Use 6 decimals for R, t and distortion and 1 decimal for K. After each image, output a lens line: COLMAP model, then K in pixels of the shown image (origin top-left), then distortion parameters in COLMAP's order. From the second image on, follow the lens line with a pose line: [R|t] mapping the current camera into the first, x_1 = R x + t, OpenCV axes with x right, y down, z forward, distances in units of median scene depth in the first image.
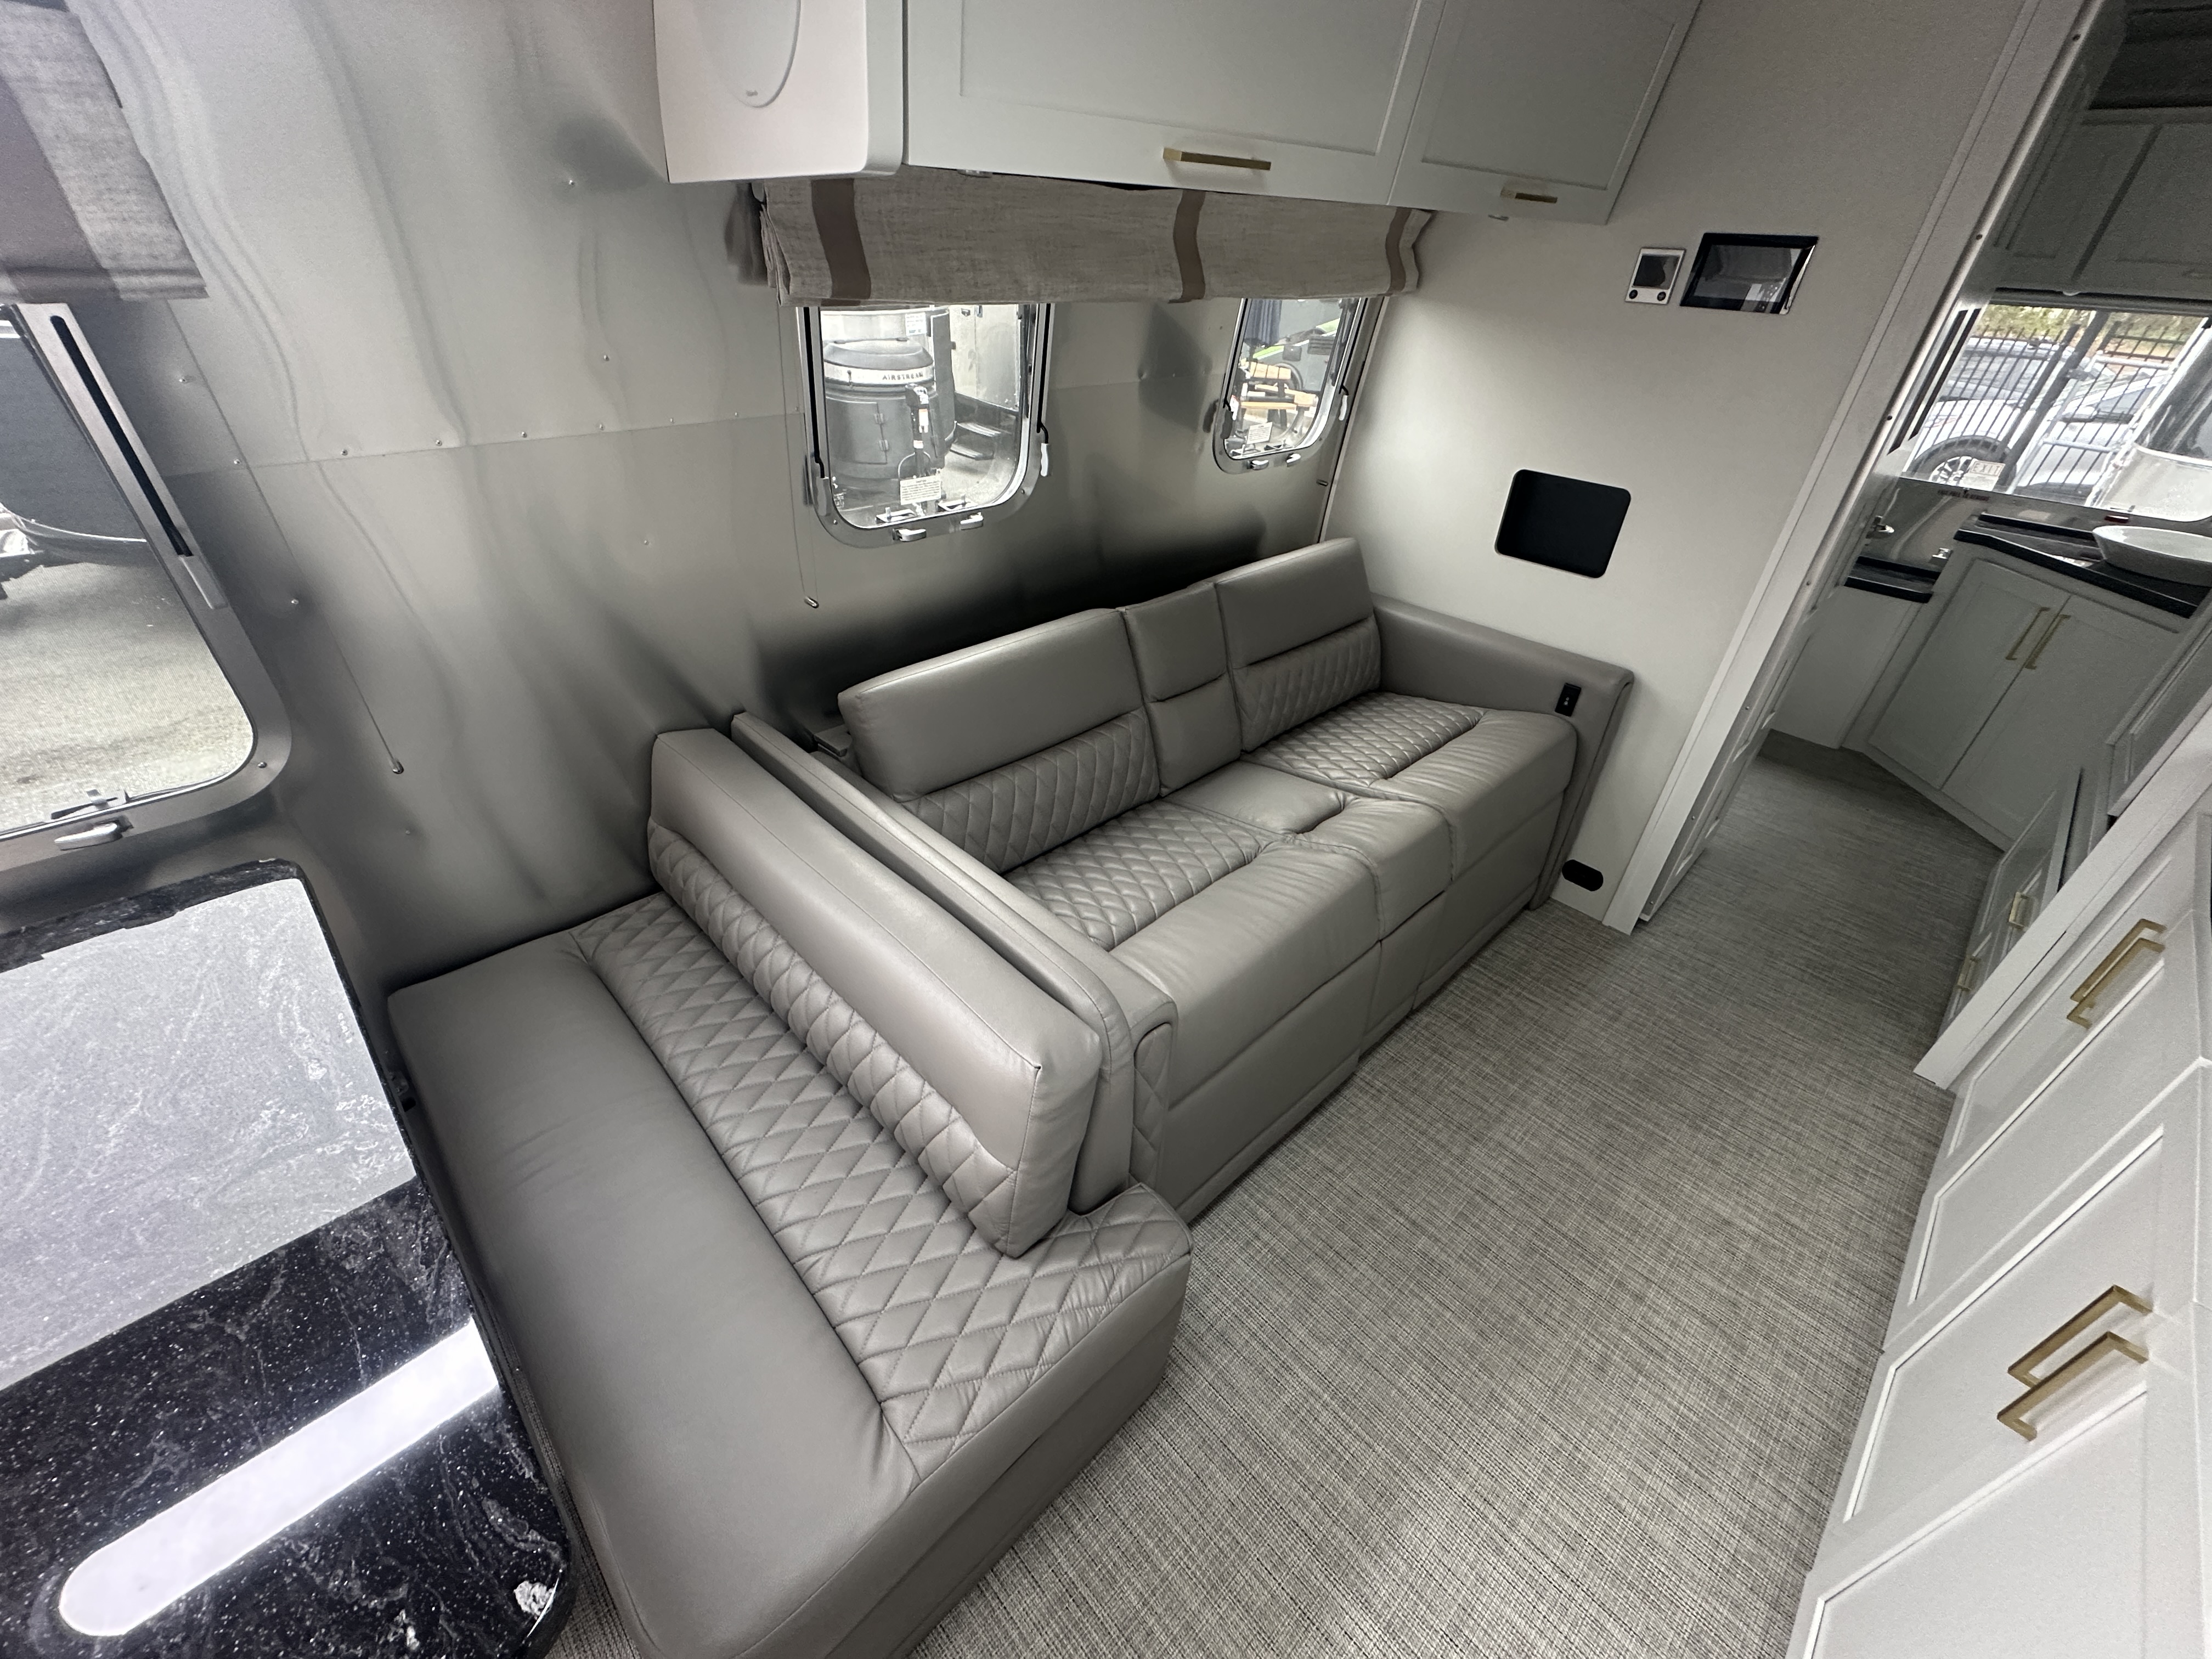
lens RADIAL K [[879.4, 0, 1108.2], [0, 879.4, 829.3], [0, 0, 1]] dist [-0.004985, 0.001445]
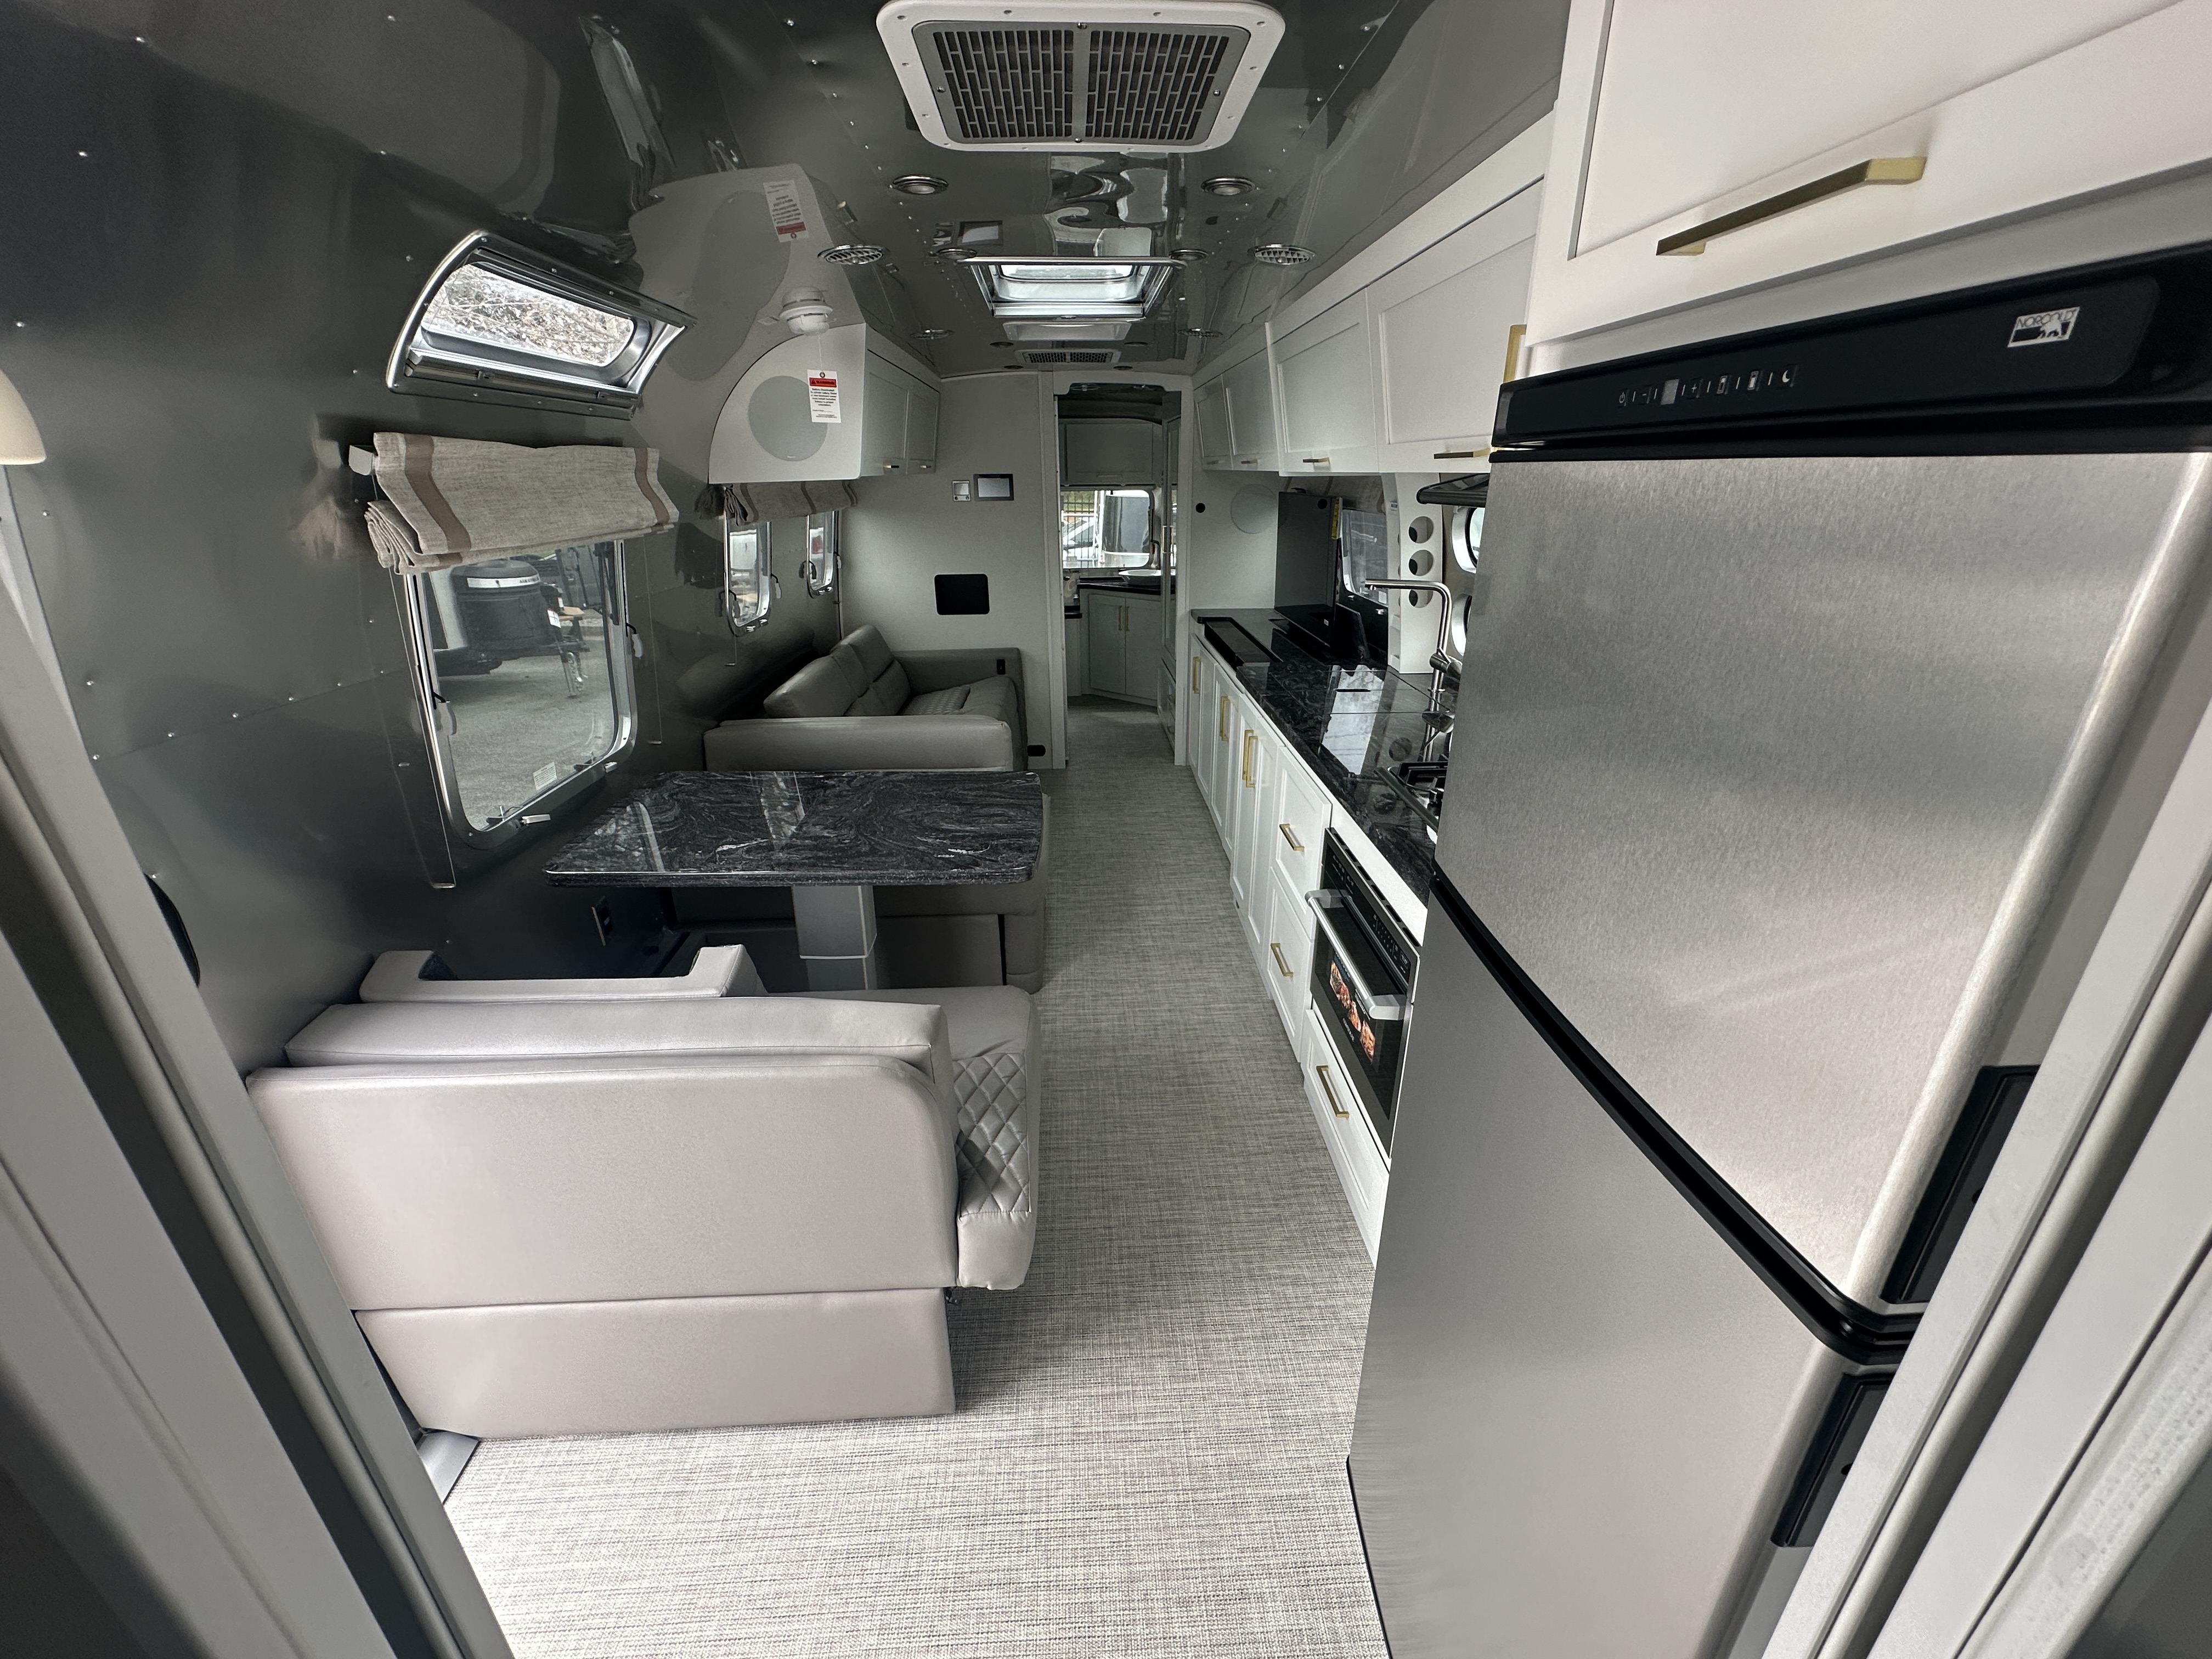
lens RADIAL K [[879.4, 0, 1116.0], [0, 879.4, 830.3], [0, 0, 1]] dist [-0.004985, 0.001445]
pose [[0.649516, -0.328189, 0.685873, -1.042273], [0.455720, 0.890105, -0.005650, 0.403675], [-0.608644, 0.316236, 0.727700, -0.714339]]
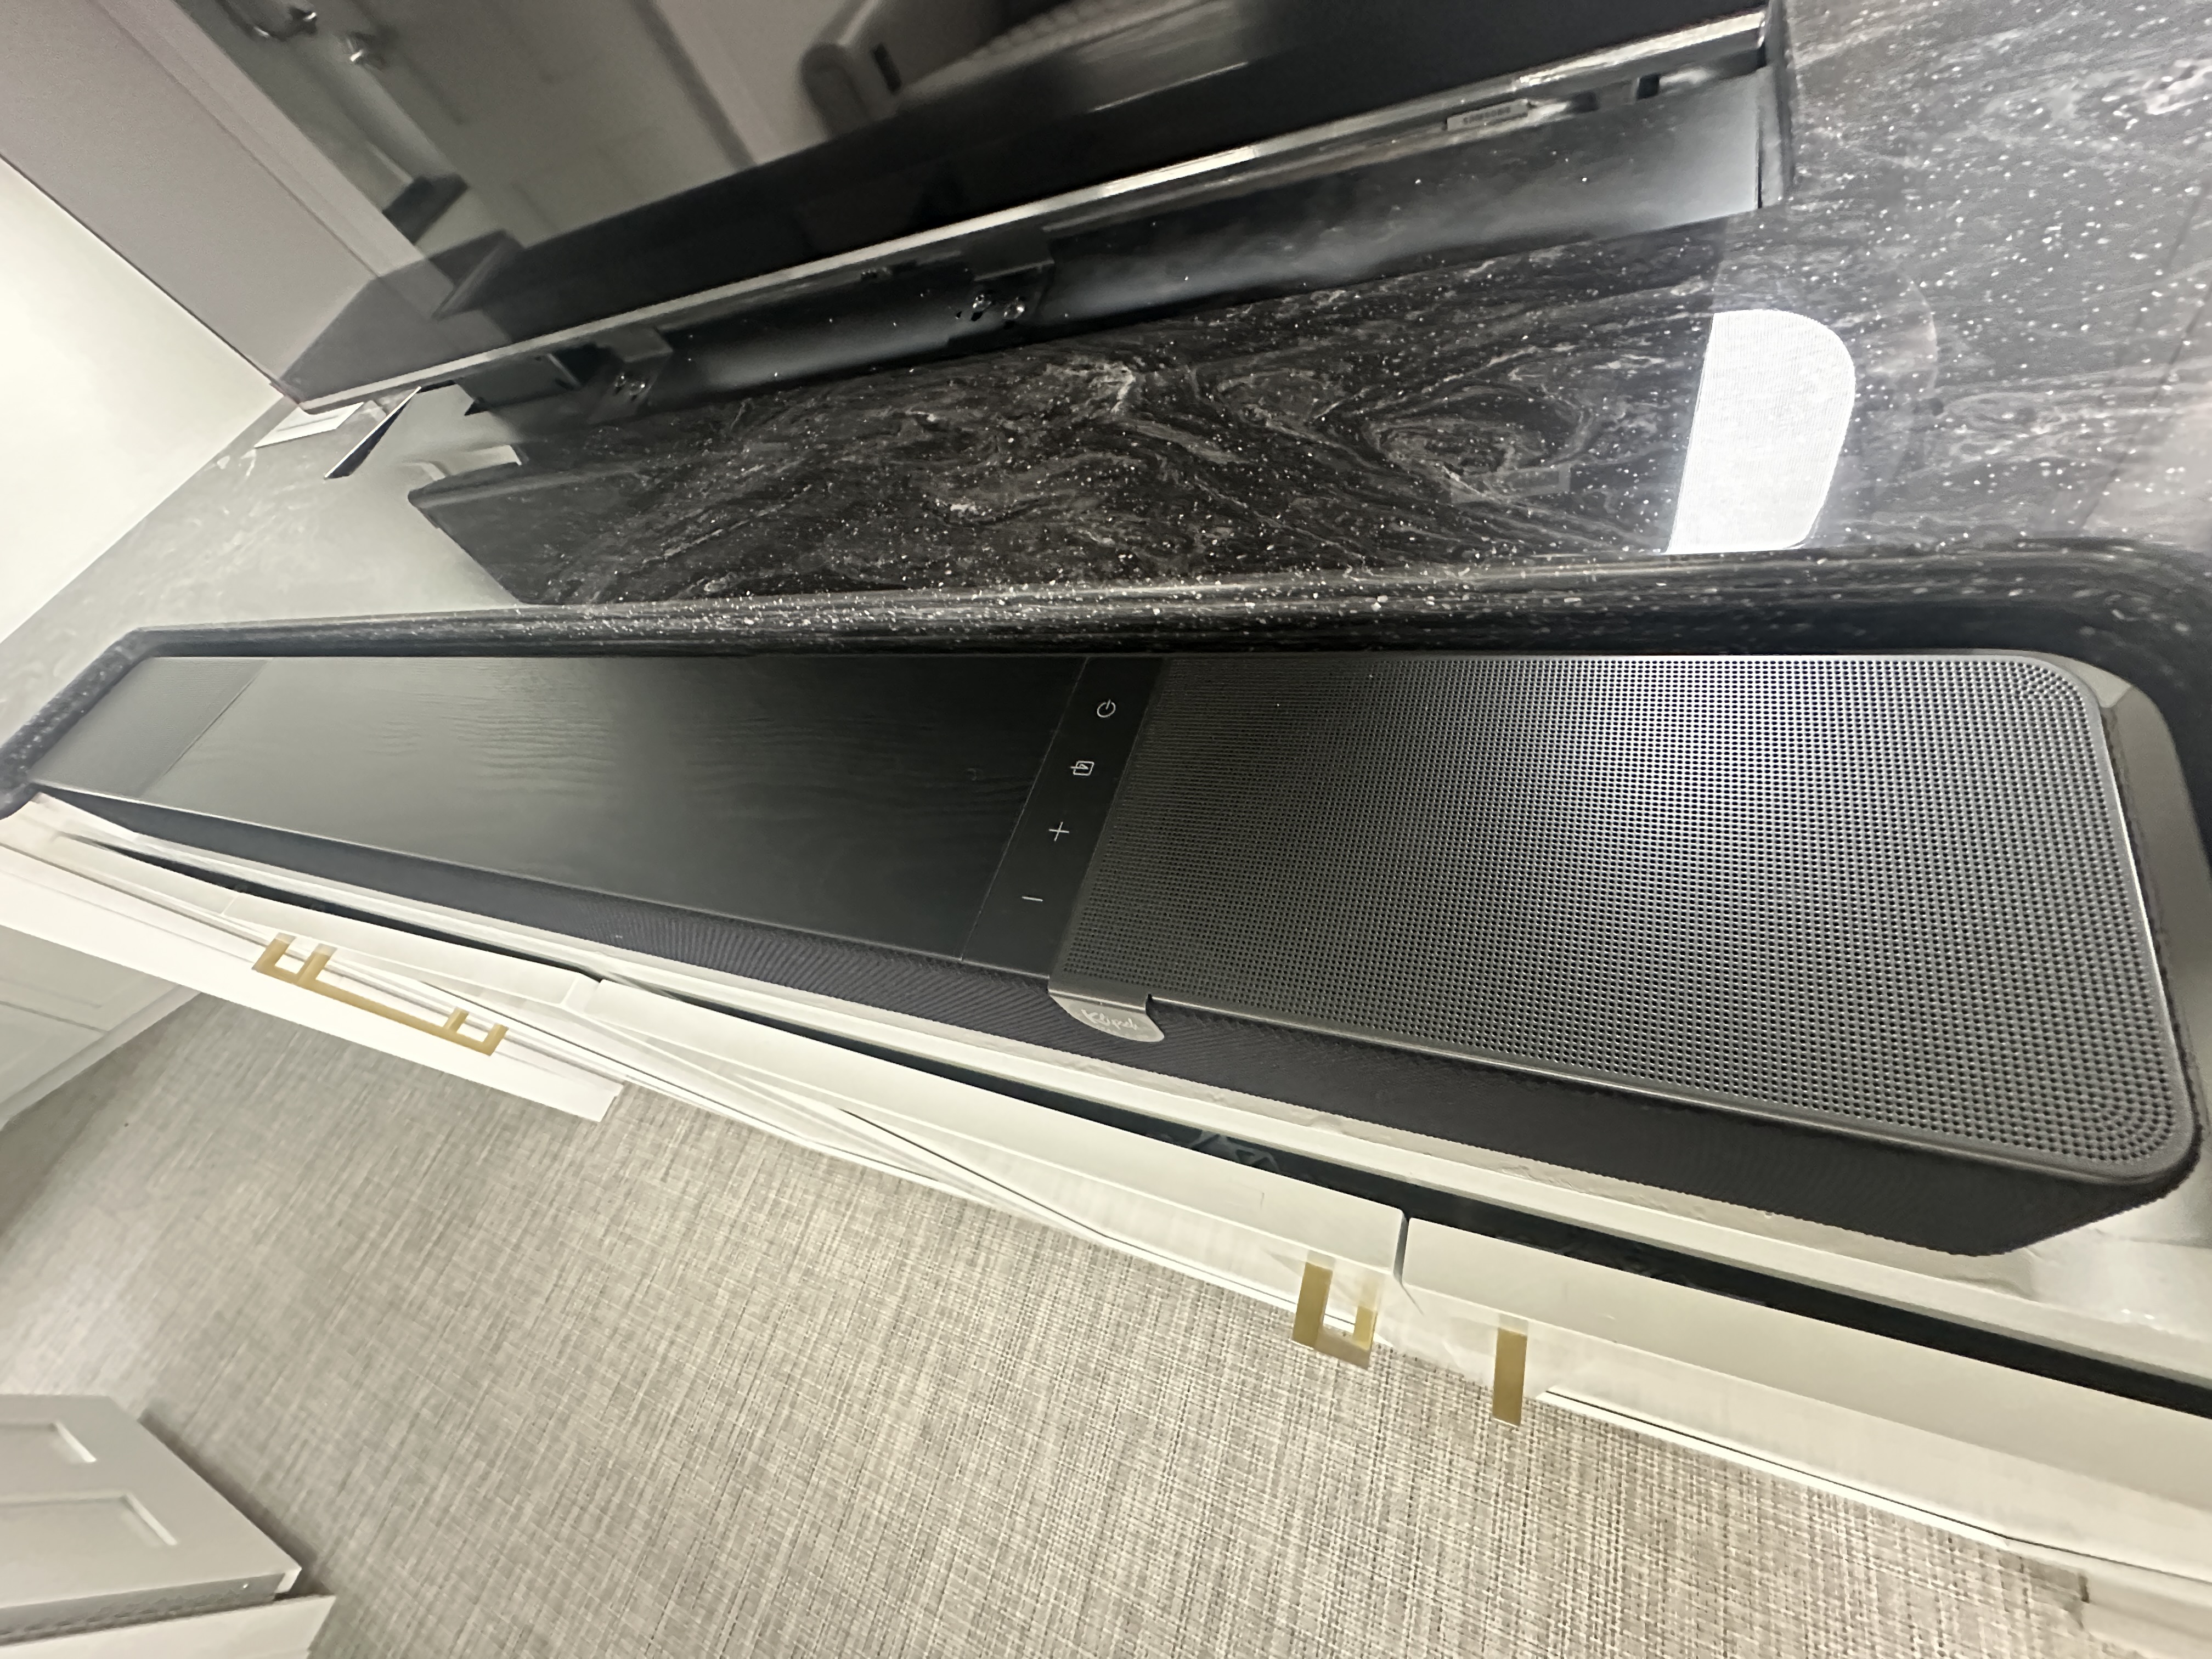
lens RADIAL K [[879.4, 0, 1108.1], [0, 879.4, 826.3], [0, 0, 1]] dist [-0.004985, 0.001445]
pose [[-0.449278, -0.667256, 0.594069, 0.504844], [0.735752, 0.100848, 0.669700, 0.085755], [-0.506772, 0.737969, 0.445627, 0.323258]]
